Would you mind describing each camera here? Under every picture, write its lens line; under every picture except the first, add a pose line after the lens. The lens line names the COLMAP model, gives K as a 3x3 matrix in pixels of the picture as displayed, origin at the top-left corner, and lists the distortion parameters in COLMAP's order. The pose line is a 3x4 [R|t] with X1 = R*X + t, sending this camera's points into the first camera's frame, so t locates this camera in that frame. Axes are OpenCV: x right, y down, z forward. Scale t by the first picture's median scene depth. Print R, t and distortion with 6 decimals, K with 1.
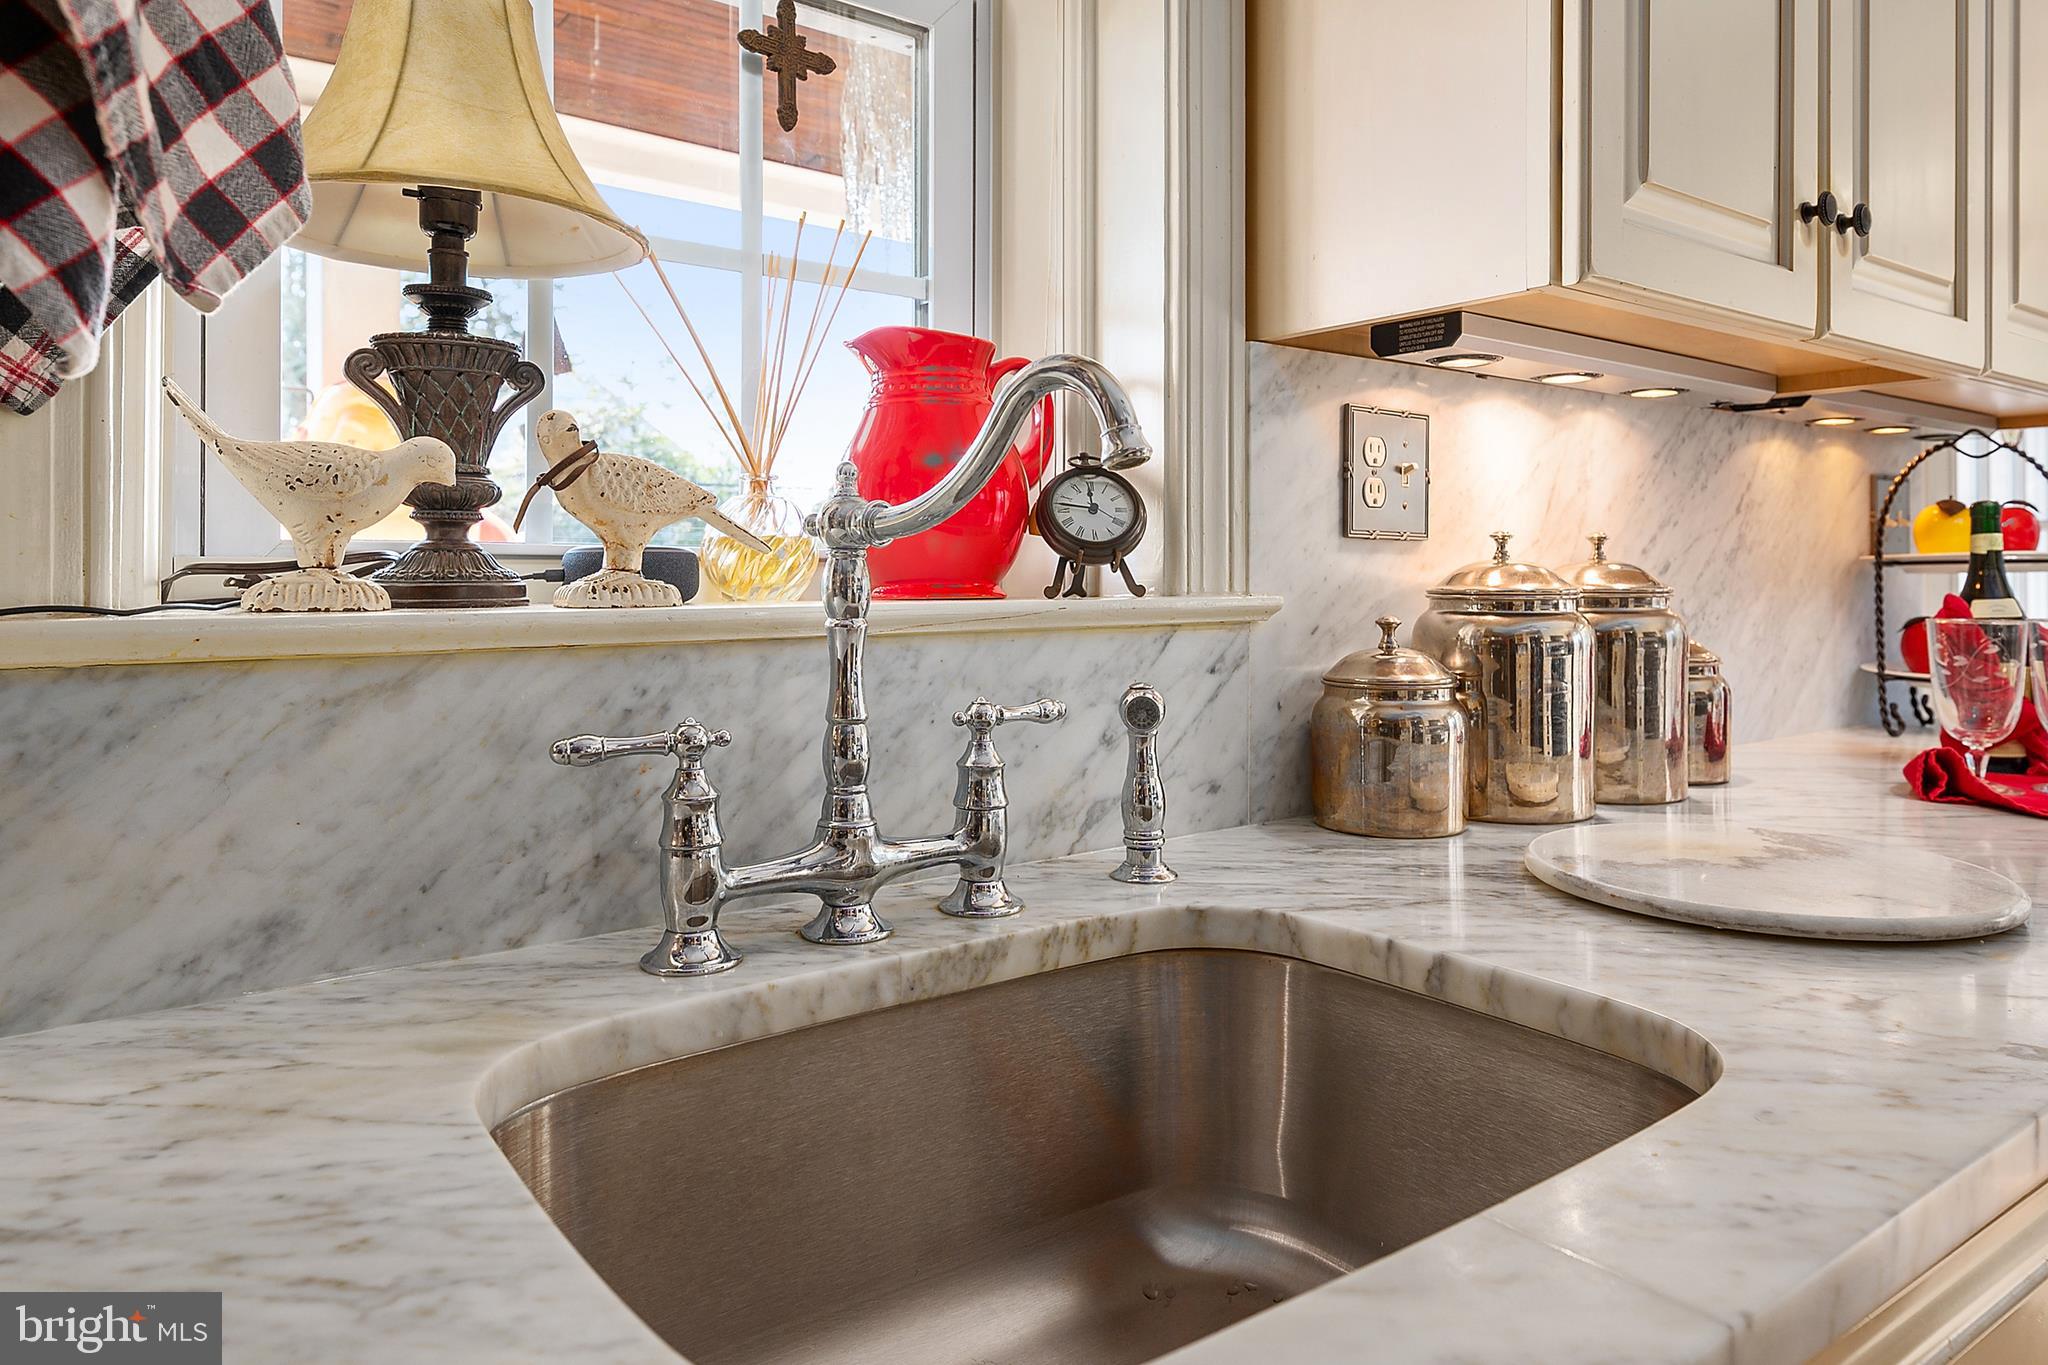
lens RADIAL K [[1312.5, 0, 1012.3], [0, 1312.5, 565.3], [0, 0, 1]] dist [-0.003007, 0.000531]
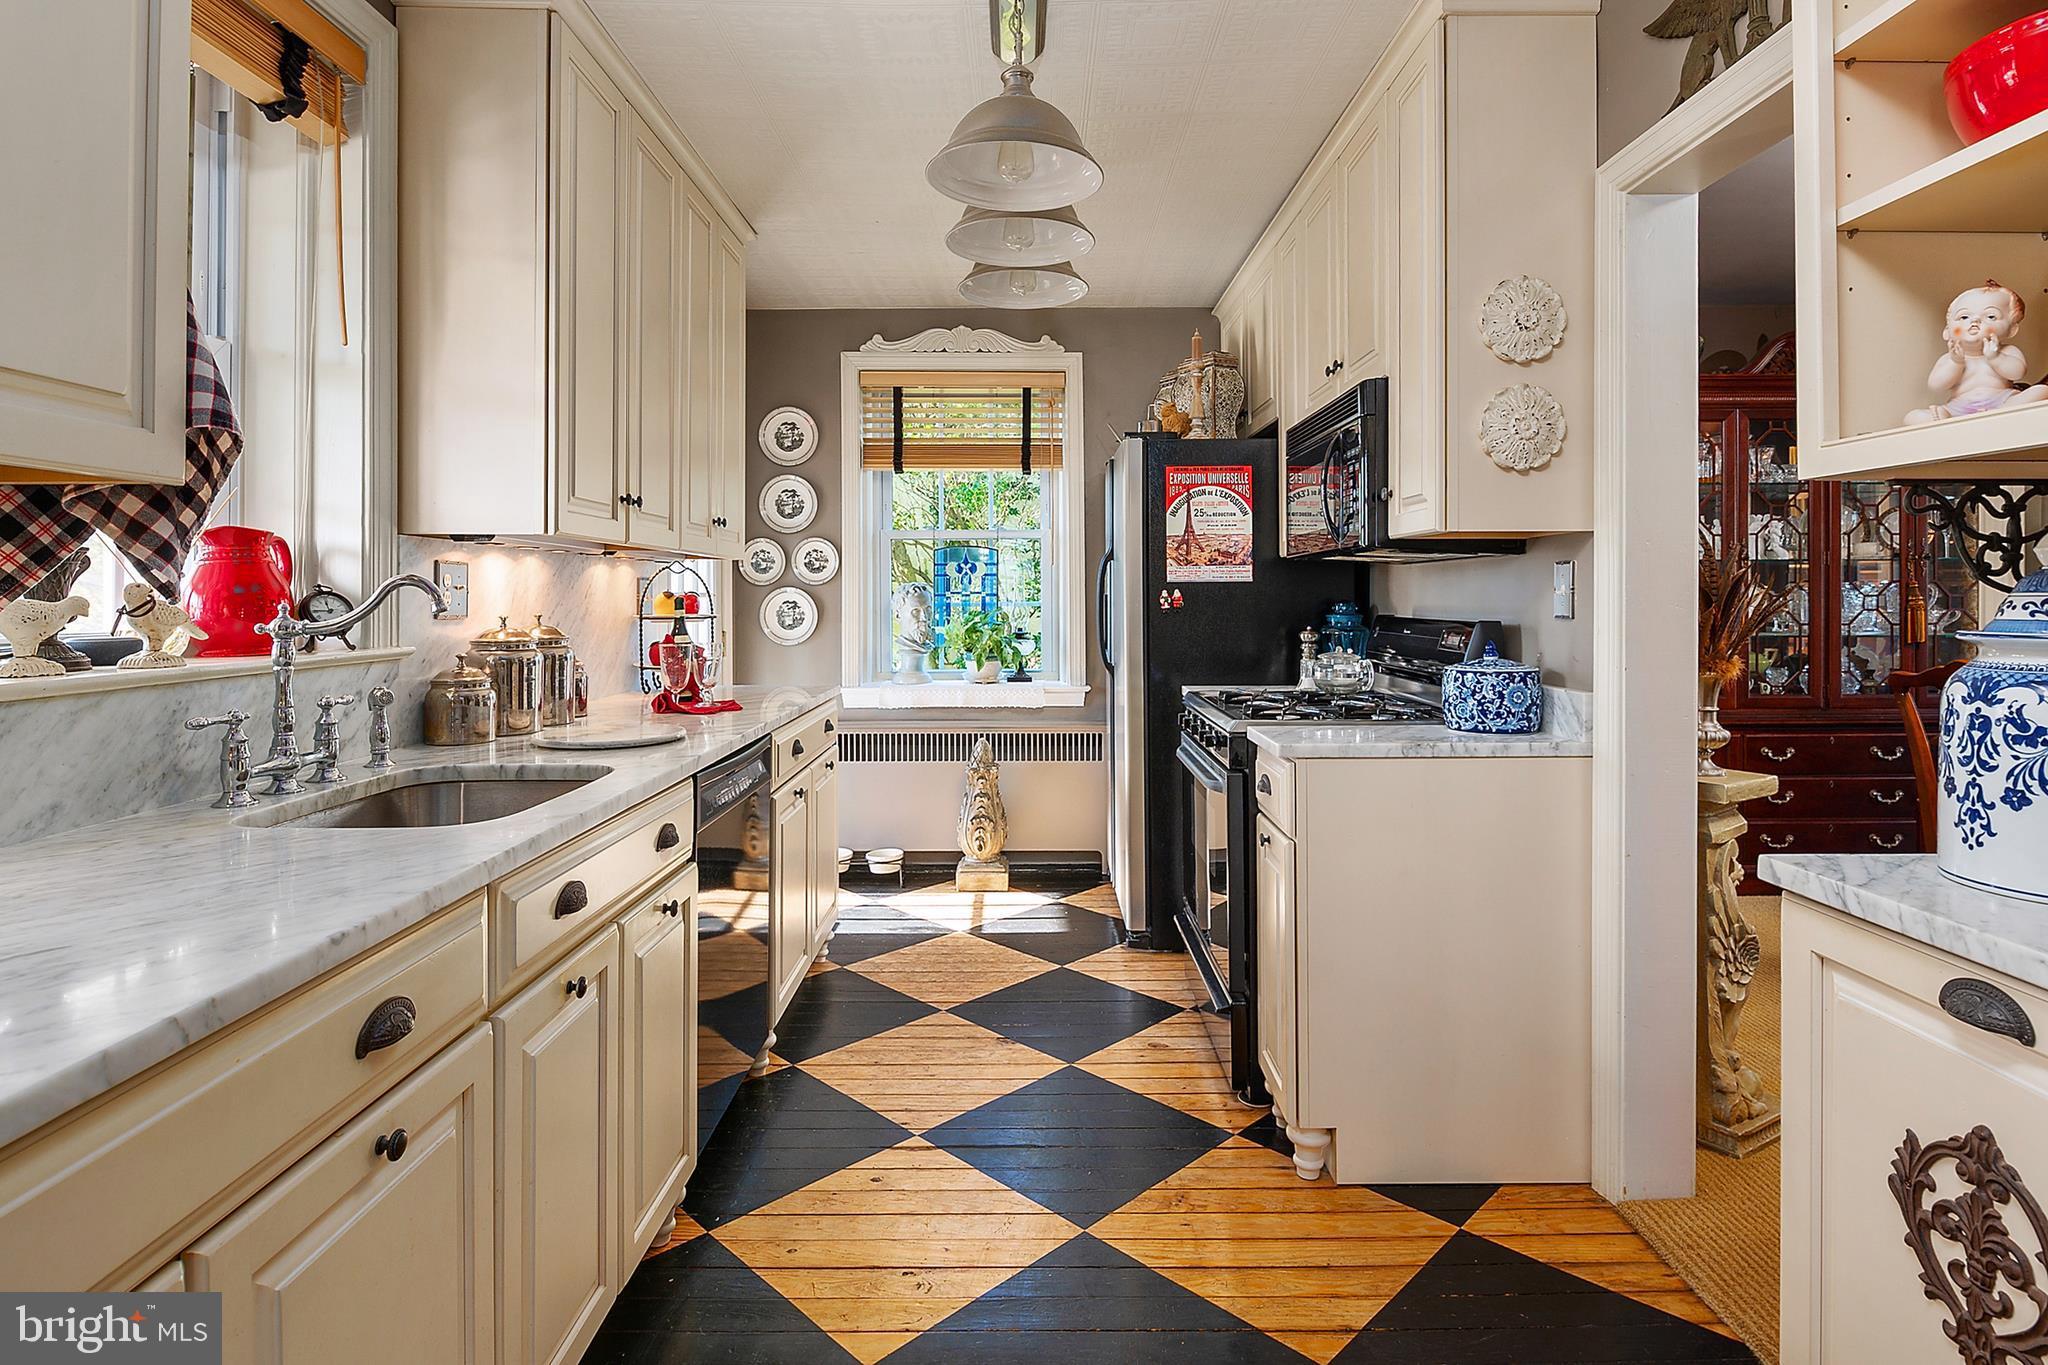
lens RADIAL K [[1077.5, 0, 1024.5], [0, 1077.5, 585.7], [0, 0, 1]] dist [0.026534, 0.000091]
pose [[0.593731, 0.007424, 0.804629, -0.699458], [-0.005397, 0.999972, -0.005243, -0.080306], [-0.804646, -0.001230, 0.593754, -1.000415]]
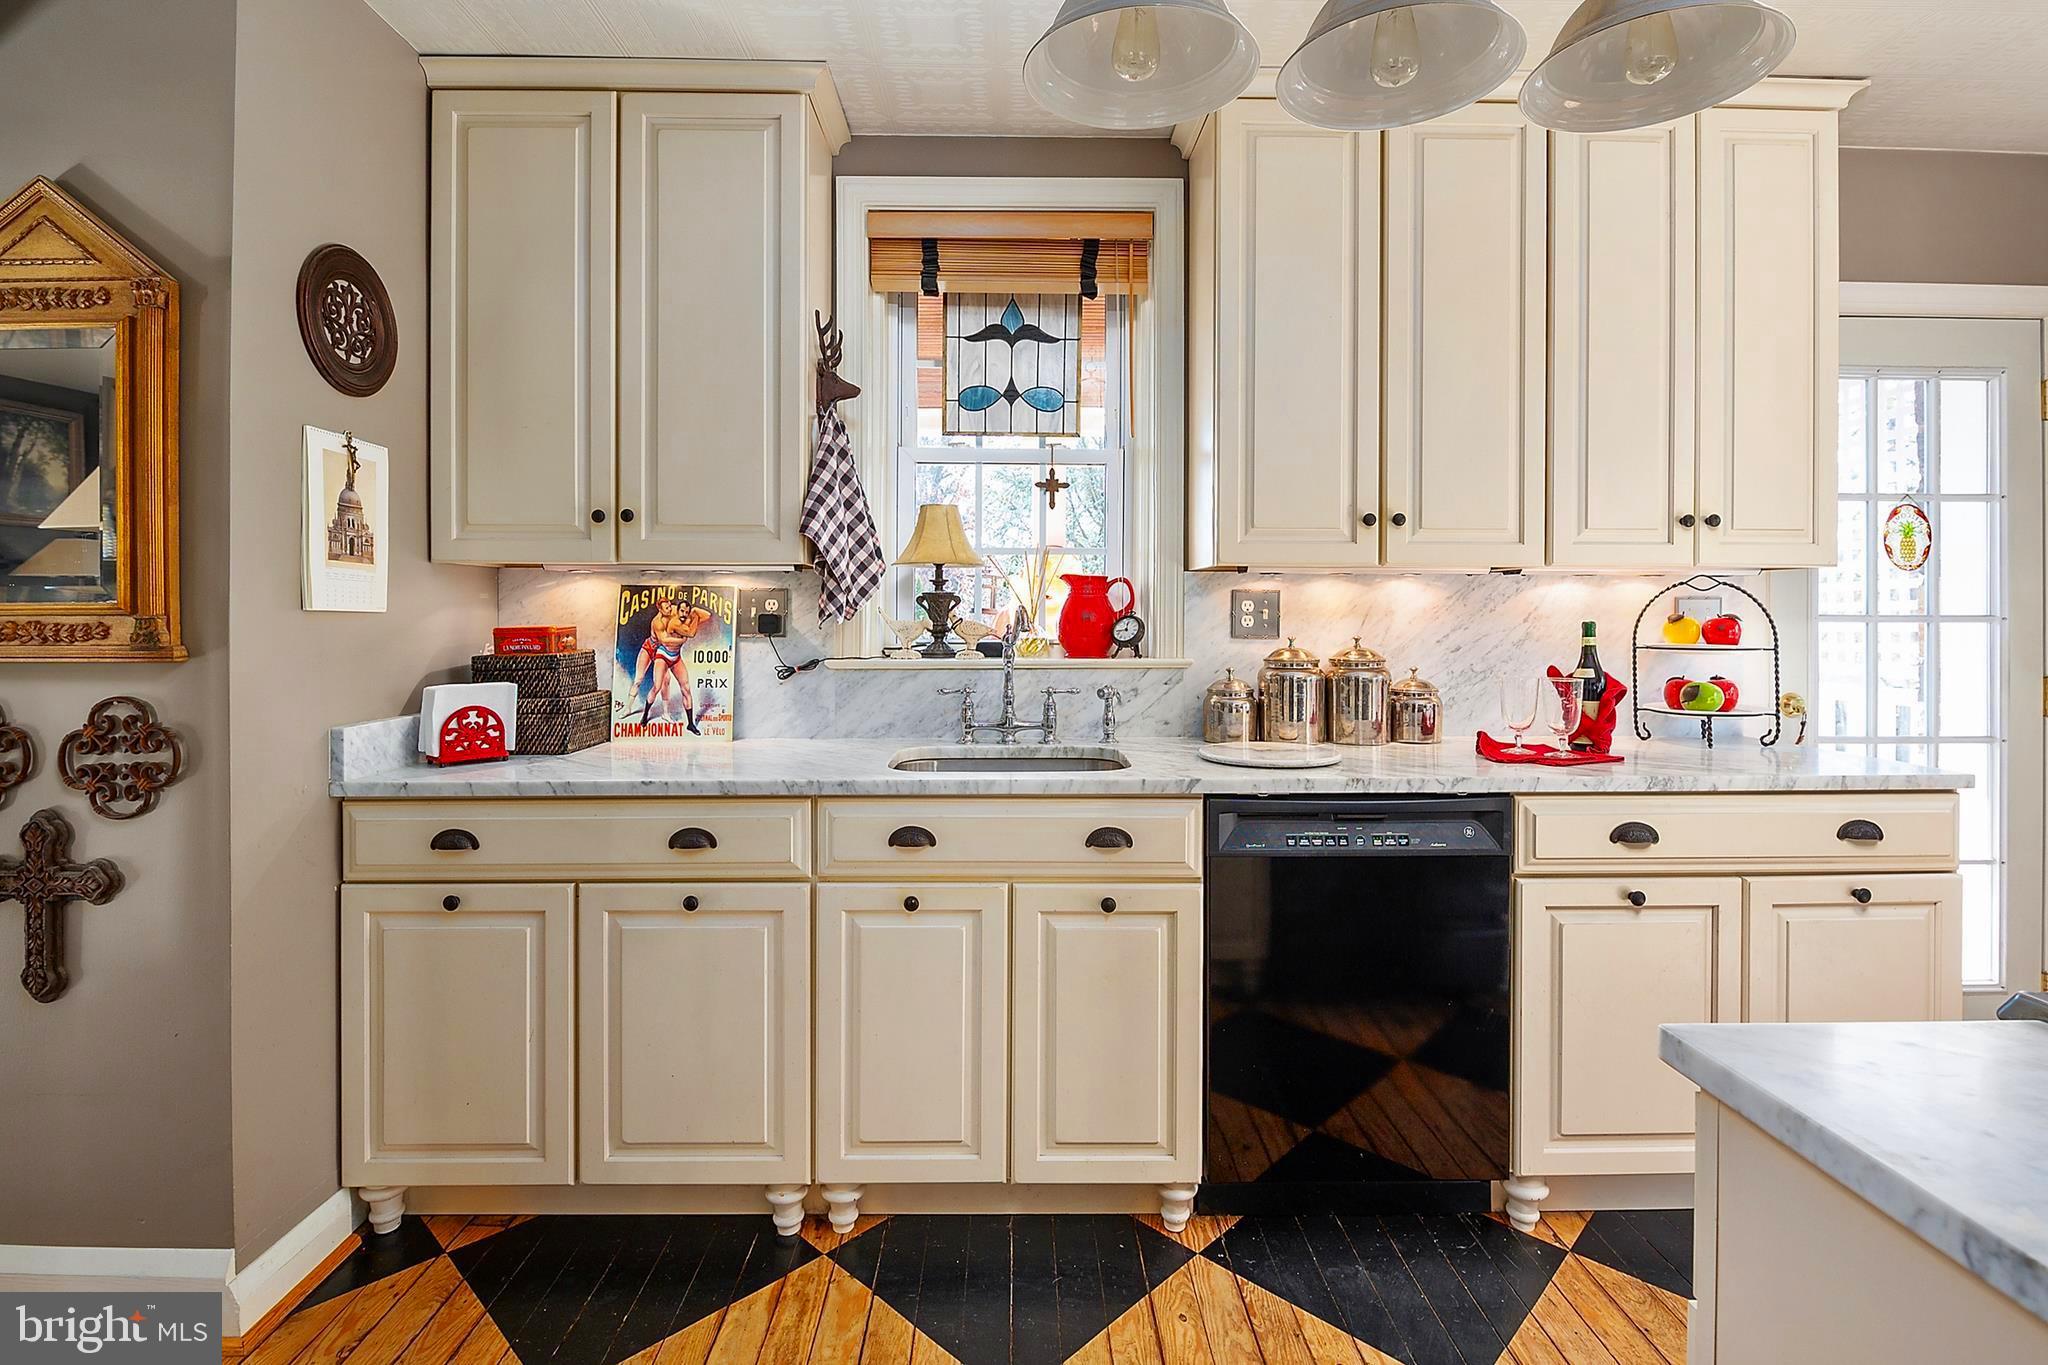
lens RADIAL K [[992.5, 0, 1030.5], [0, 992.5, 611.7], [0, 0, 1]] dist [-0.000550, -0.000010]
pose [[0.815754, 0.000205, -0.578399, 1.191104], [0.001155, 0.999997, 0.001984, -0.087332], [0.578398, -0.002287, 0.815751, -1.011846]]
